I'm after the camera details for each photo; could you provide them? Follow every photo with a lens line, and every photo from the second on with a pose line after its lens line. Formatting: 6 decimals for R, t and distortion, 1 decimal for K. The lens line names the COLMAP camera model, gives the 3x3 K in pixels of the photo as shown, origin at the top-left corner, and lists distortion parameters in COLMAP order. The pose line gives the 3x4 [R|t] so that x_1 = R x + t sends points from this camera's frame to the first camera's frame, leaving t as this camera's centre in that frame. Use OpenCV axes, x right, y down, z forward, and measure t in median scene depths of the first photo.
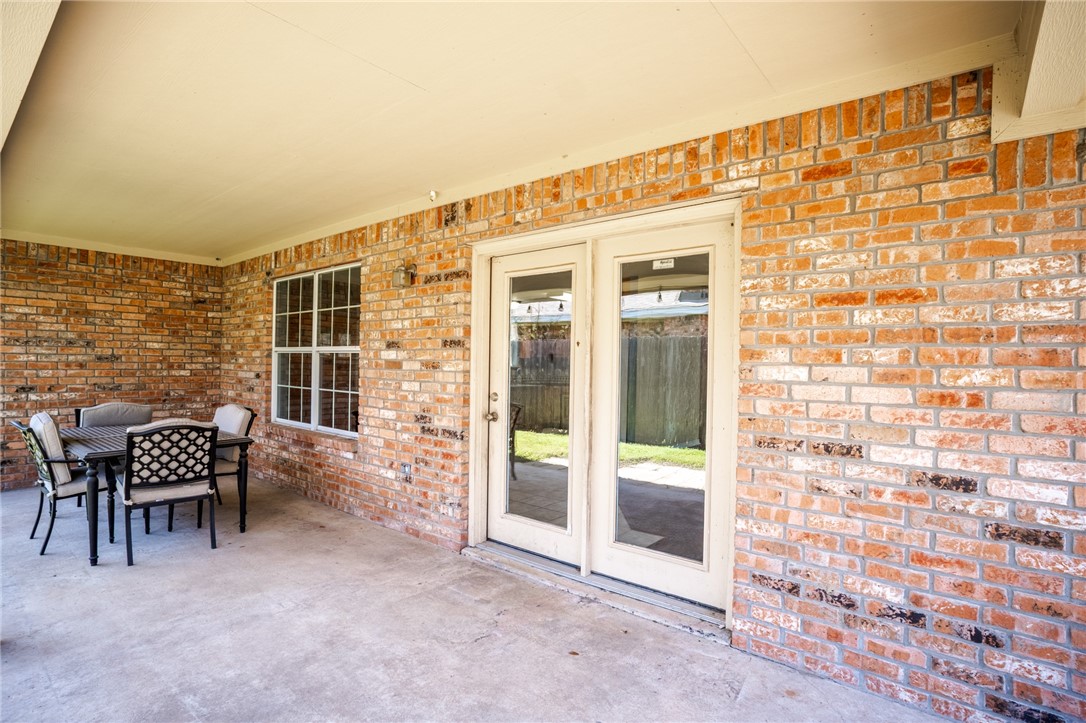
lens RADIAL K [[533.1, 0, 540.0], [0, 533.1, 366.5], [0, 0, 1]] dist [-0.024009, 0.000337]
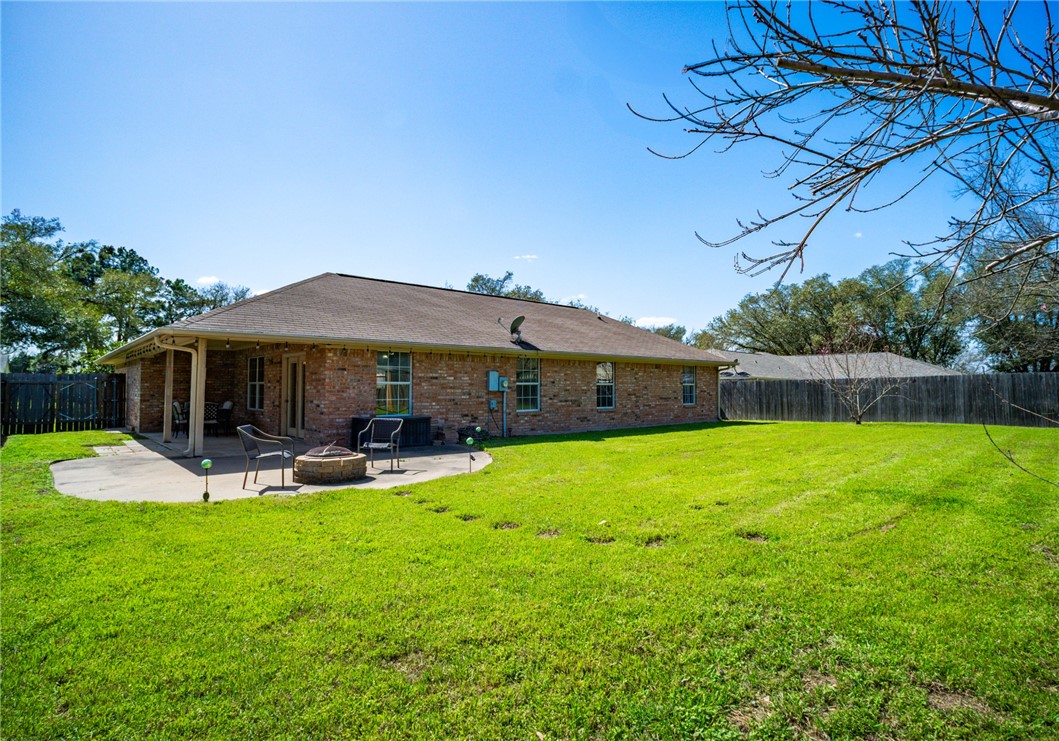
lens RADIAL K [[567.3, 0, 535.6], [0, 567.3, 371.3], [0, 0, 1]] dist [-0.000321, 0.000020]
pose [[0.987708, -0.018239, -0.155244, 1.848080], [0.012421, 0.999186, -0.038368, 0.050268], [0.155818, 0.035968, 0.987131, -2.167704]]
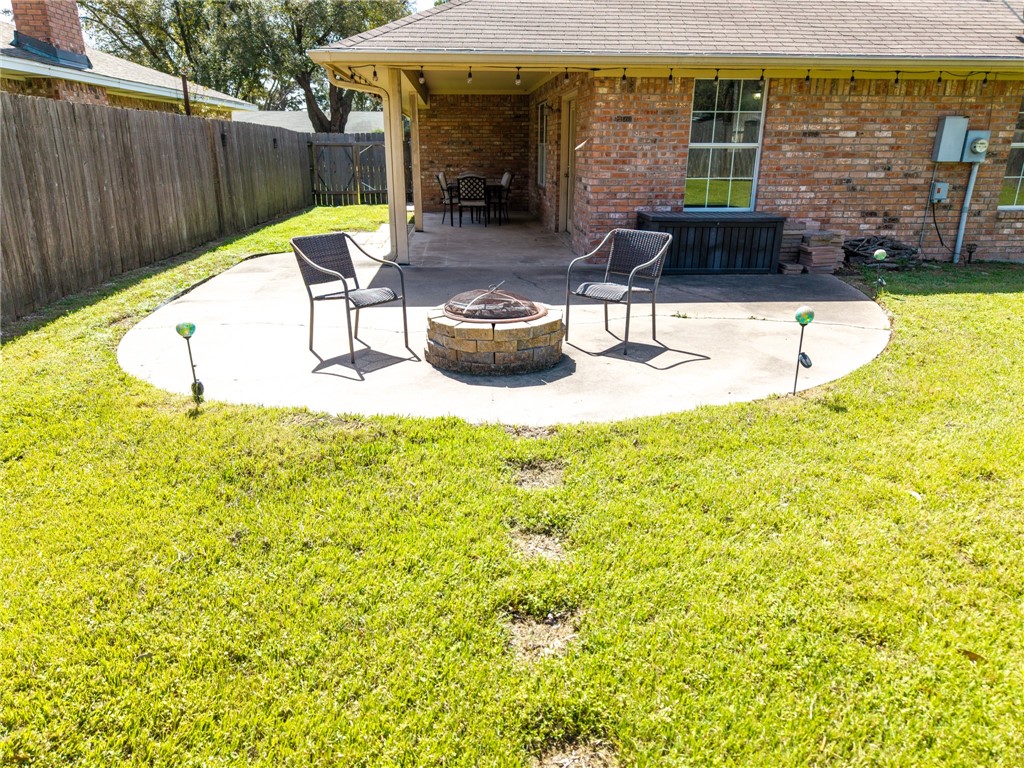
lens RADIAL K [[697.7, 0, 504.2], [0, 697.7, 394.8], [0, 0, 1]] dist [-0.001674, -0.002435]
pose [[0.693216, 0.227471, -0.683892, 1.691345], [0.005531, 0.947181, 0.320651, 0.019641], [0.720709, -0.226063, 0.655343, -1.177642]]
